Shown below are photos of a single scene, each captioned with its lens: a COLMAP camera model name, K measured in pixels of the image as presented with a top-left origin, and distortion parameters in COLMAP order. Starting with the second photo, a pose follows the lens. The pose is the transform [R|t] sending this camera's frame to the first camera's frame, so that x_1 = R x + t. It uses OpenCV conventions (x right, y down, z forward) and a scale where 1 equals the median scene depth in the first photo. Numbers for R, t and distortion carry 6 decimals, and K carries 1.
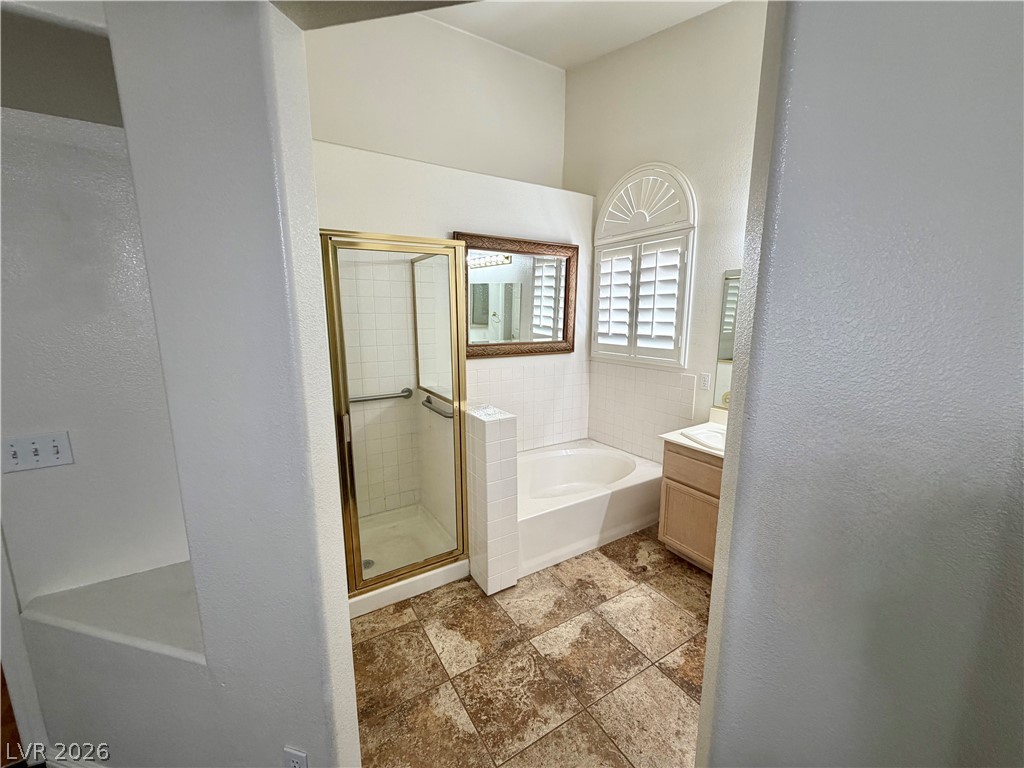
lens RADIAL K [[410.7, 0, 510.0], [0, 410.7, 385.0], [0, 0, 1]] dist [-0.002147, 0.000464]
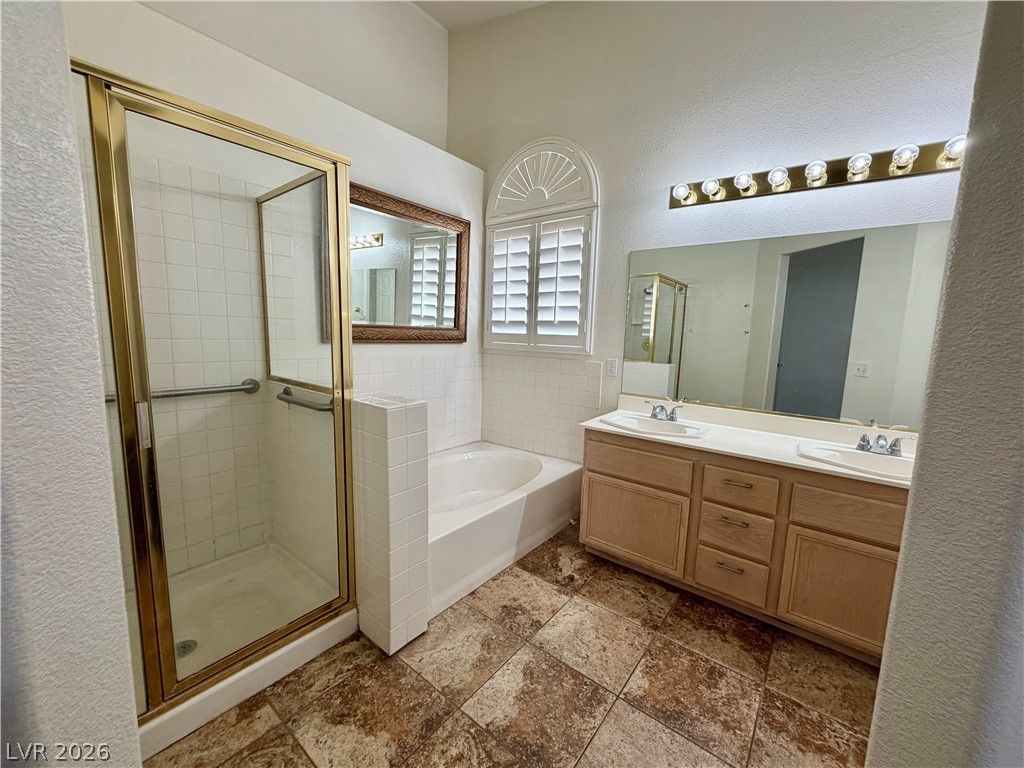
lens RADIAL K [[410.7, 0, 513.0], [0, 410.7, 384.7], [0, 0, 1]] dist [-0.002147, 0.000464]
pose [[0.938678, -0.016625, 0.344395, -0.072678], [0.029887, 0.999001, -0.033235, 0.057170], [-0.343498, 0.041490, 0.938236, 0.188437]]
